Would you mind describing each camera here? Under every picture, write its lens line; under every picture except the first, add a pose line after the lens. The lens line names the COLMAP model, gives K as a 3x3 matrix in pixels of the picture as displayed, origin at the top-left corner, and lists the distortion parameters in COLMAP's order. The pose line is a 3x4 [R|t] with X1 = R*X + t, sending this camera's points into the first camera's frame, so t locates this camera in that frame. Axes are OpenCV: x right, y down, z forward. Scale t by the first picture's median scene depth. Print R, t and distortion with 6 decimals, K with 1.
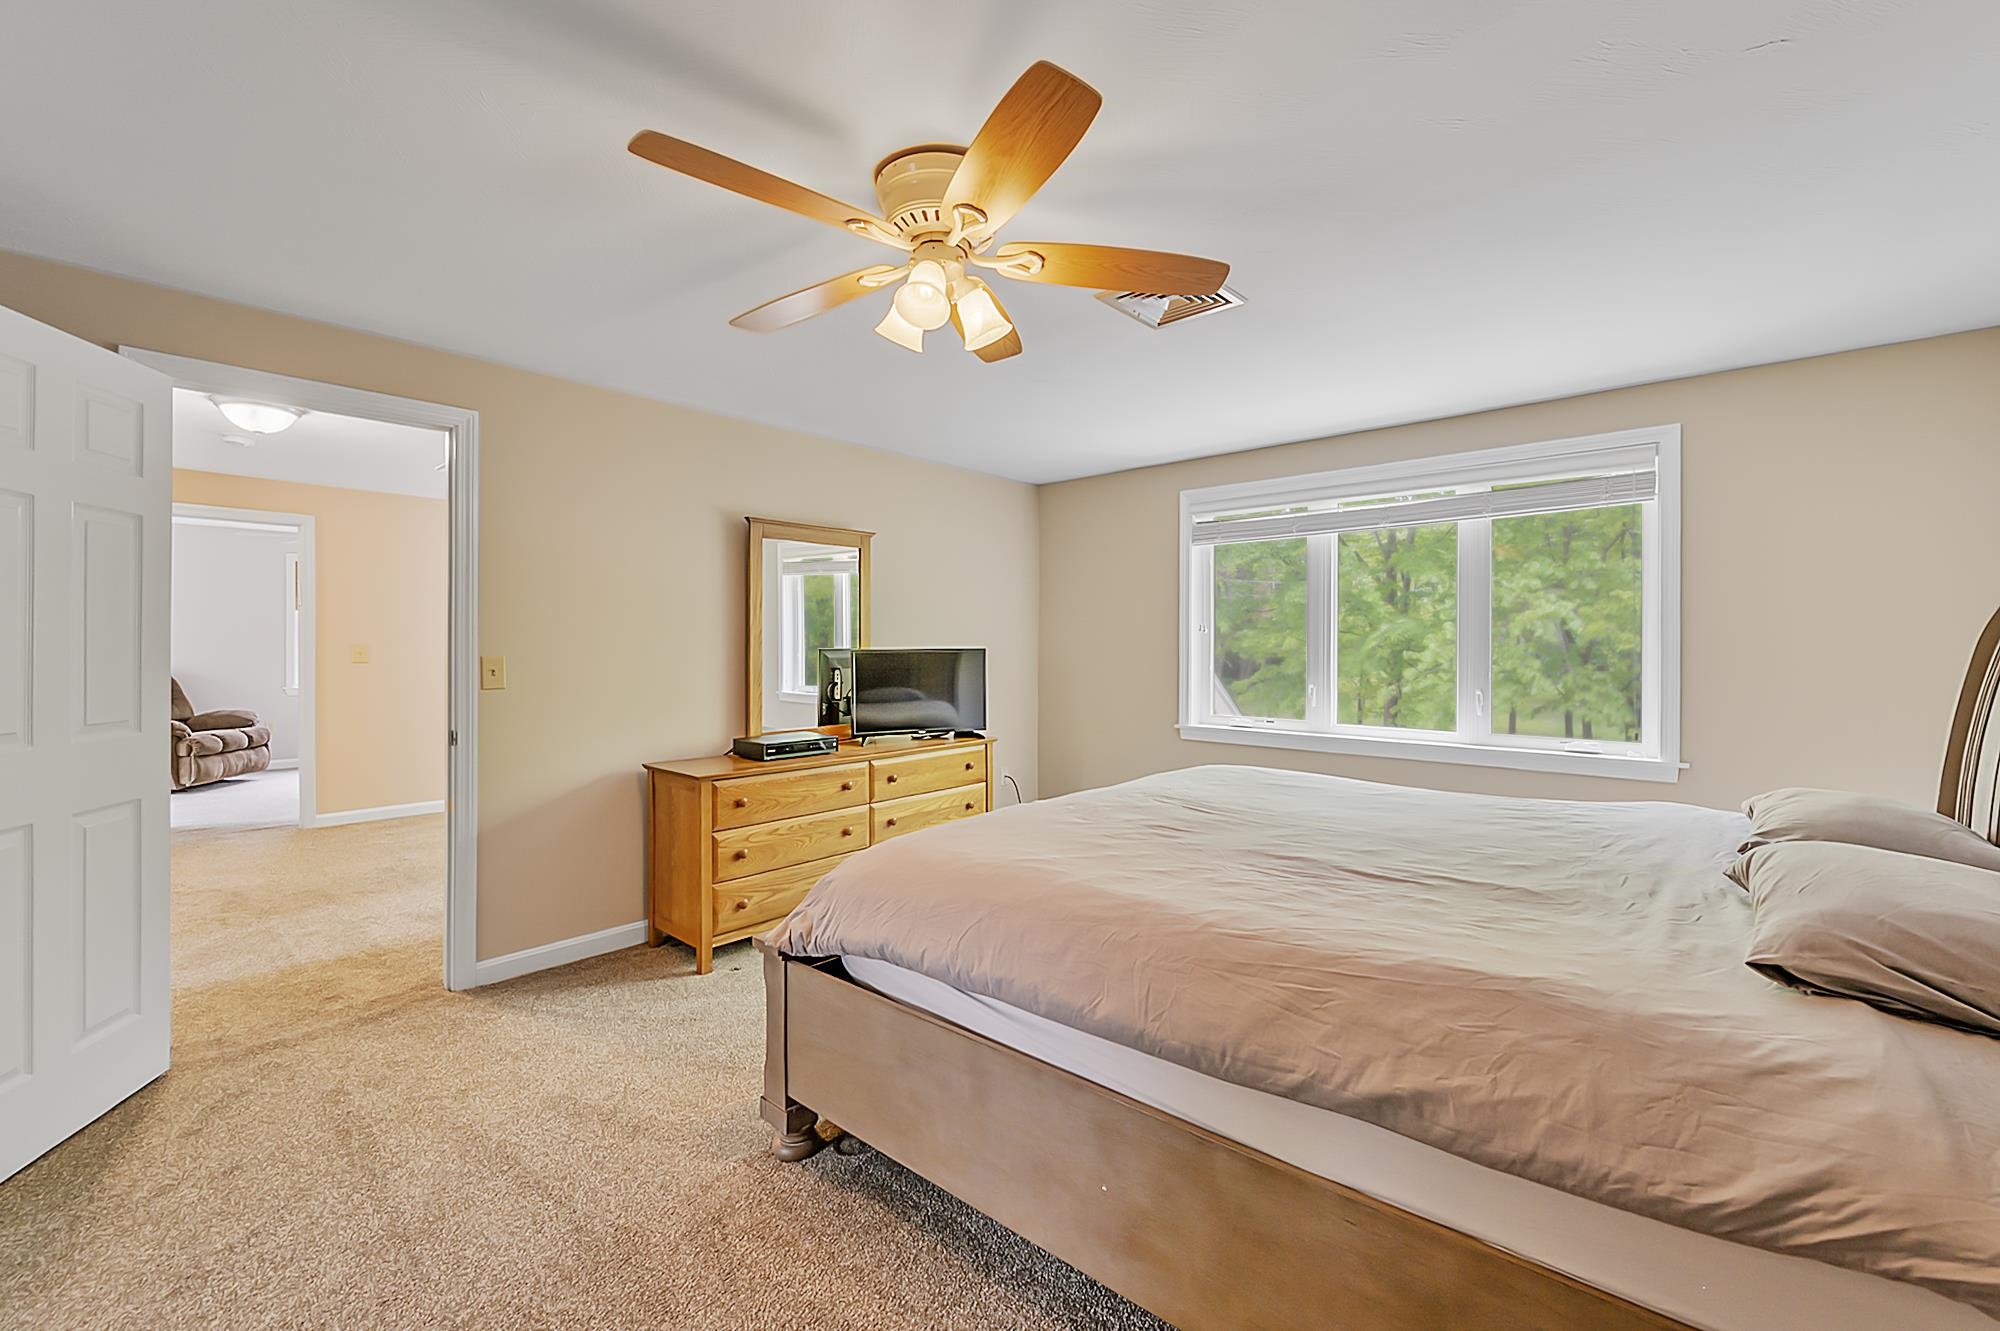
lens RADIAL K [[805.7, 0, 1000.0], [0, 805.7, 665.5], [0, 0, 1]] dist [-0.007657, -0.000071]
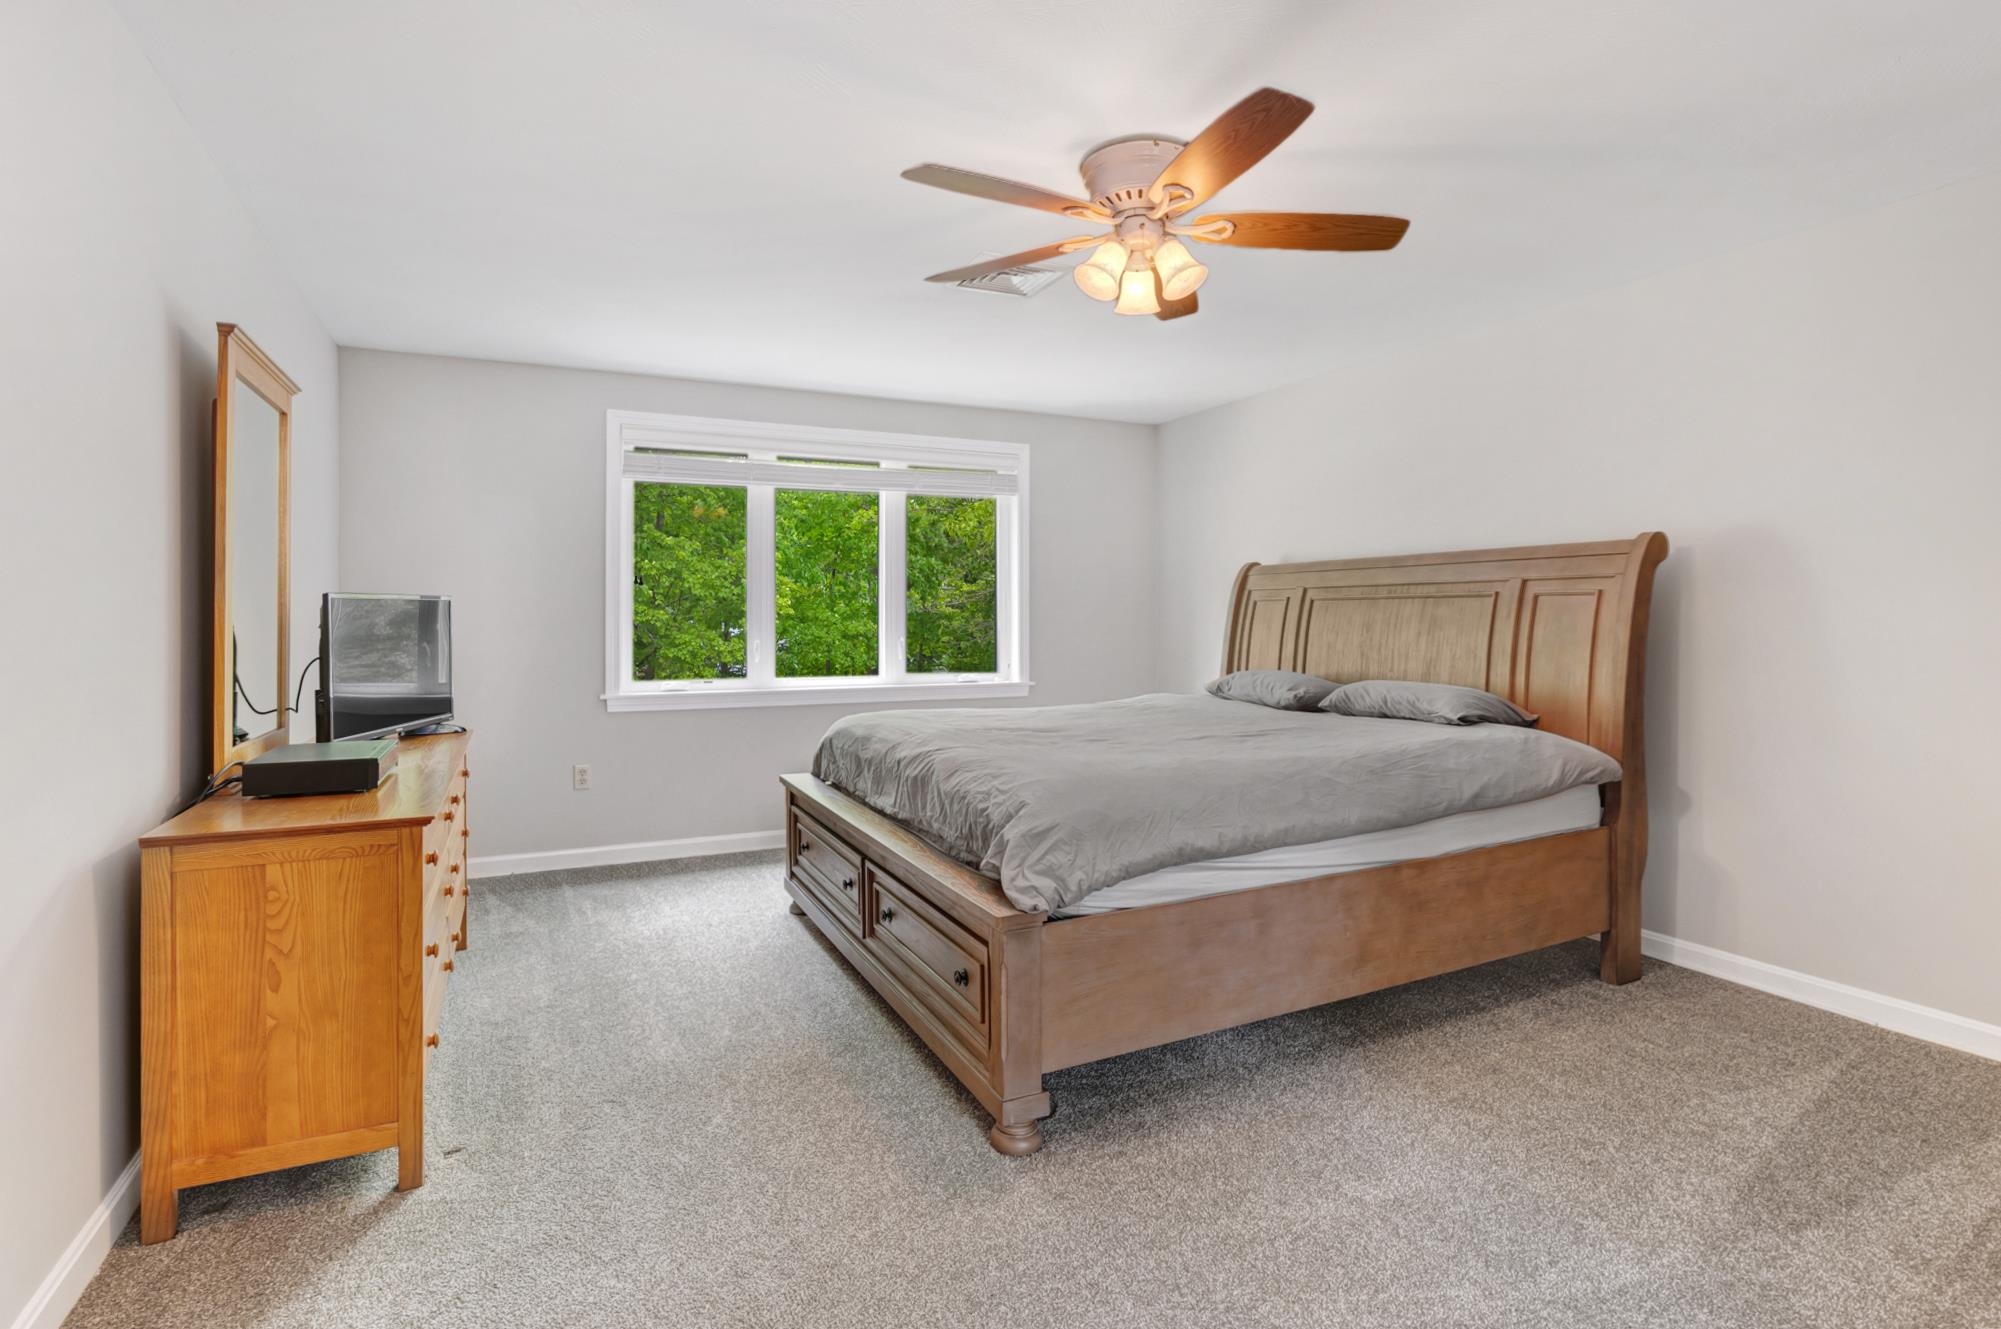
lens RADIAL K [[957.4, 0, 996.6], [0, 957.4, 656.5], [0, 0, 1]] dist [0.000219, 0.000041]
pose [[0.404309, -0.042239, 0.913647, -0.770454], [0.025527, 0.999065, 0.034892, 0.016001], [-0.914266, 0.009216, 0.405009, 0.371314]]
